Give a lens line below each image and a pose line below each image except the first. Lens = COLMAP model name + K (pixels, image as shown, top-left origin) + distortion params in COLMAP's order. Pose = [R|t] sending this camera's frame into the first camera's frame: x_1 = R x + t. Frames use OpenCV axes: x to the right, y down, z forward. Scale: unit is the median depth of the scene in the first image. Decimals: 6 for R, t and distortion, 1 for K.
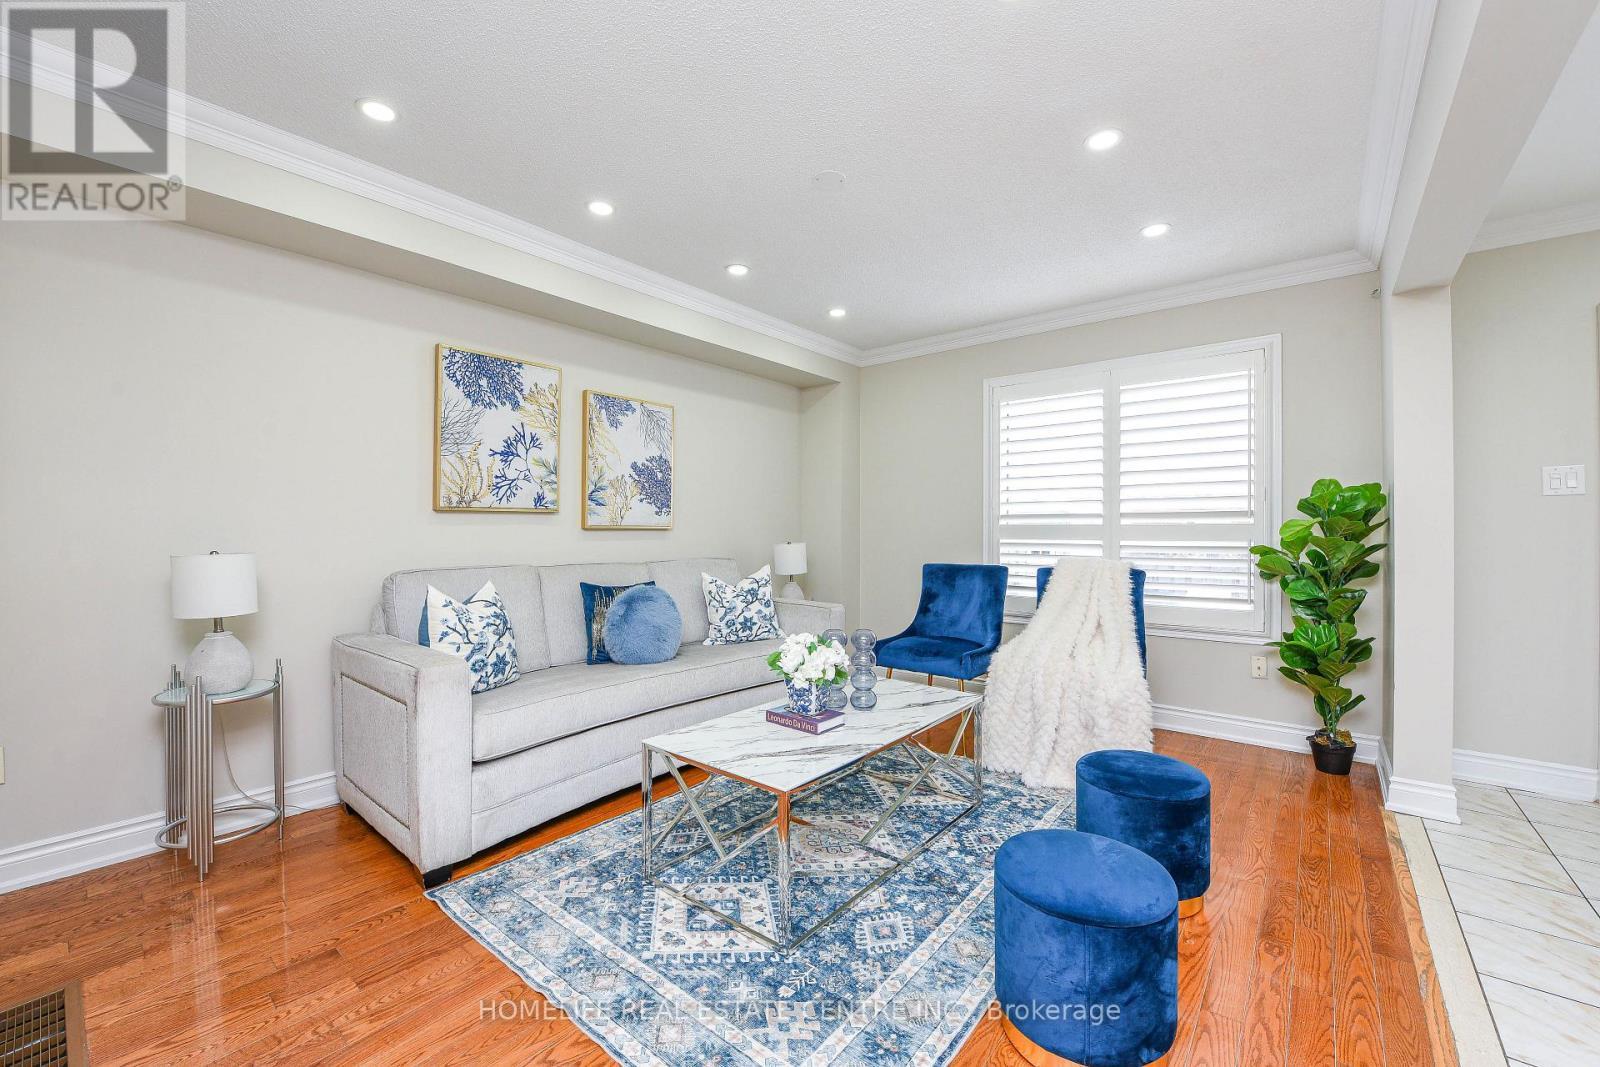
lens RADIAL K [[641.6, 0, 803.3], [0, 641.6, 537.3], [0, 0, 1]] dist [-0.018001, -0.000945]
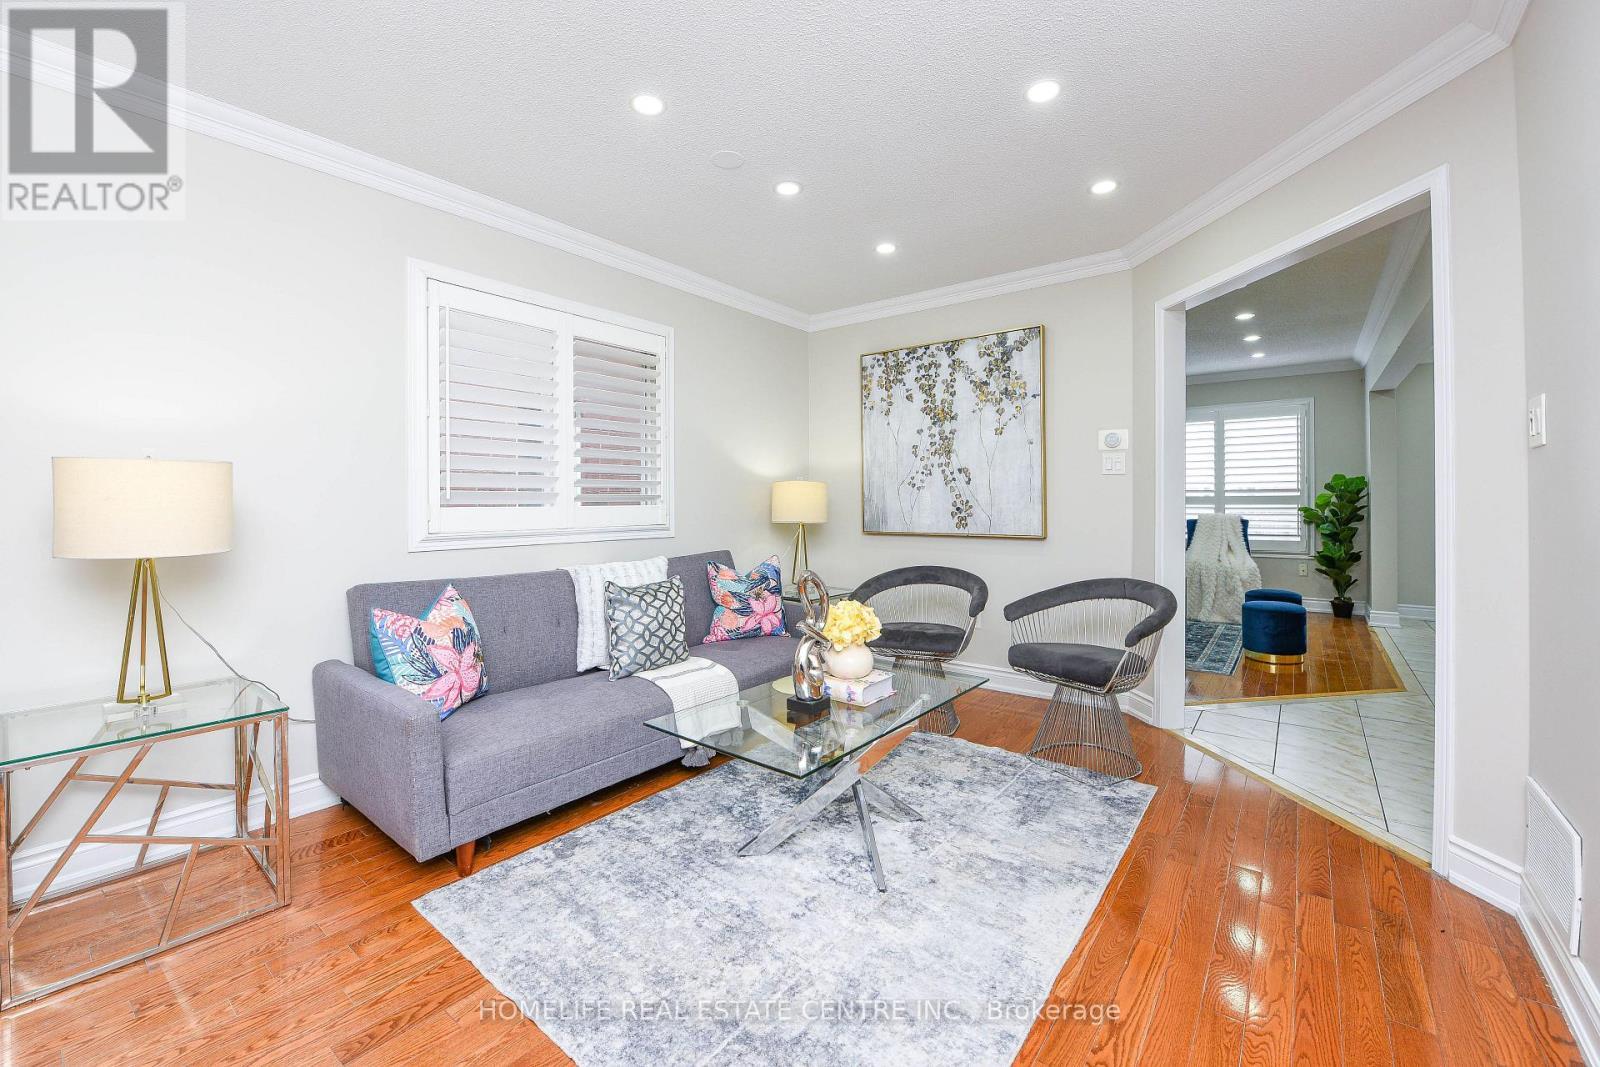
lens RADIAL K [[655.0, 0, 807.5], [0, 655.0, 511.6], [0, 0, 1]] dist [-0.000013, -0.017291]
pose [[0.999510, -0.008427, 0.030132, -0.939770], [0.008422, 0.999964, 0.000288, 0.015621], [-0.030133, -0.000034, 0.999546, -1.032101]]
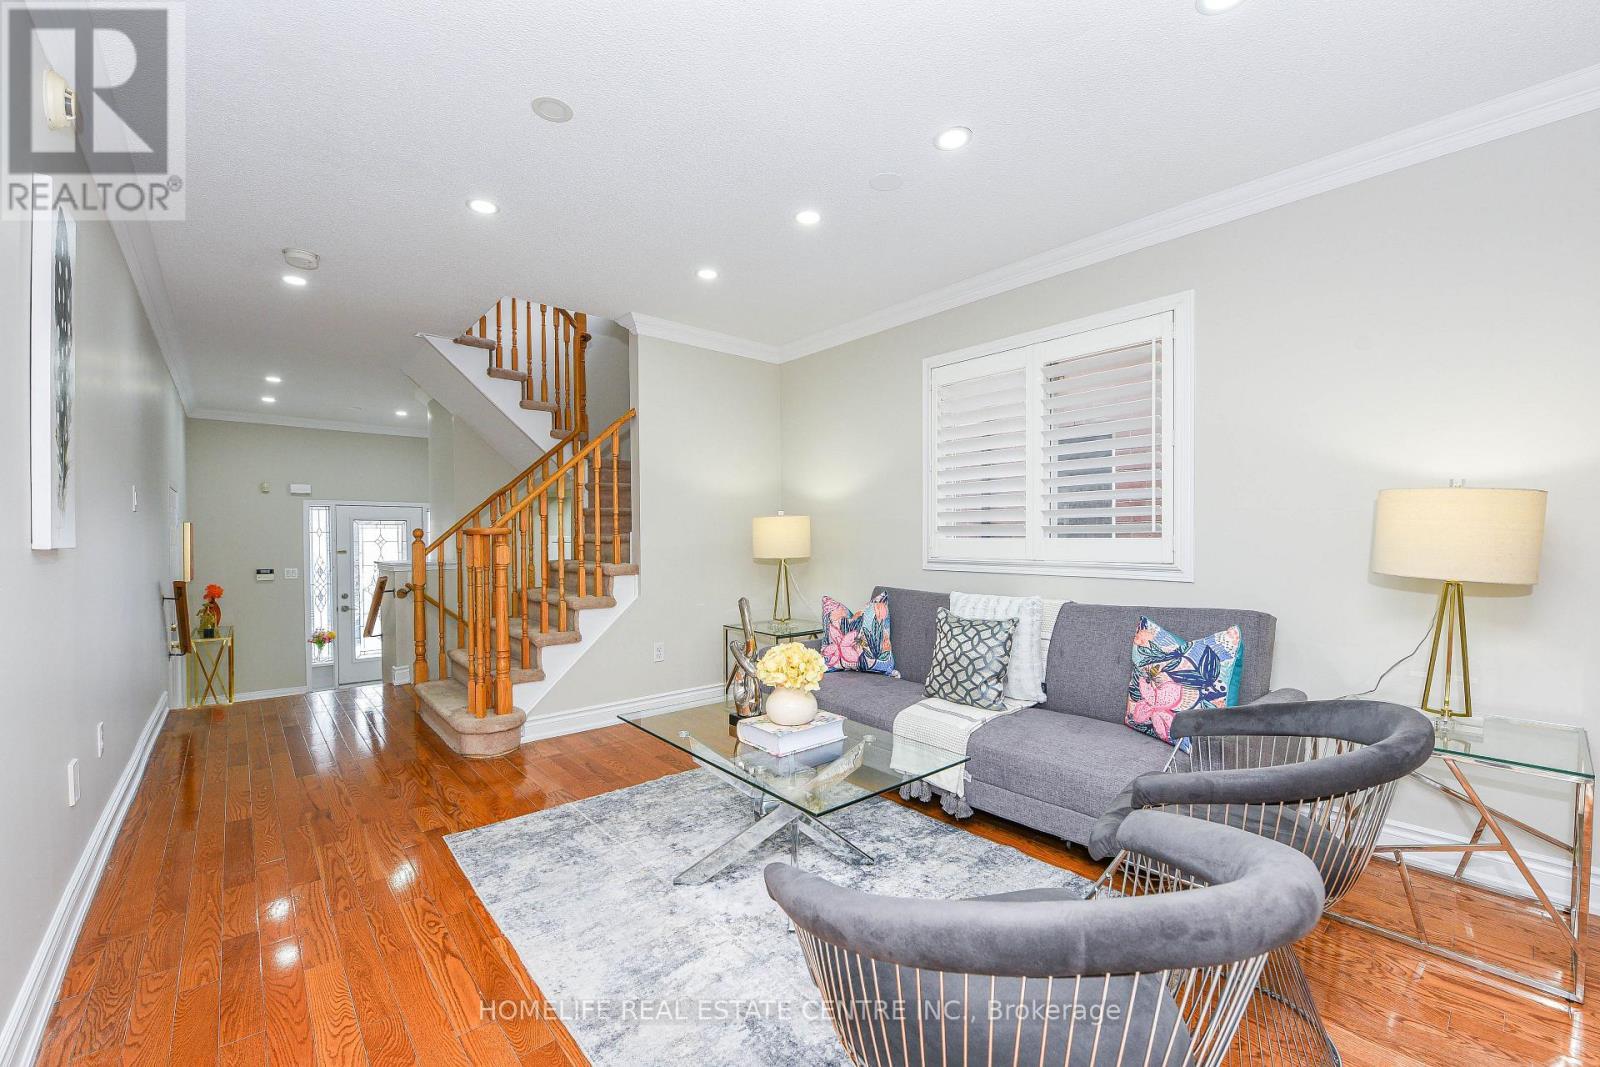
lens RADIAL K [[654.8, 0, 805.4], [0, 654.8, 541.4], [0, 0, 1]] dist [-0.015505, -0.002737]
pose [[-0.172339, 0.011076, -0.984975, -0.189582], [0.000698, 0.999938, 0.011122, -0.001431], [0.985037, 0.001229, -0.172336, -0.157338]]
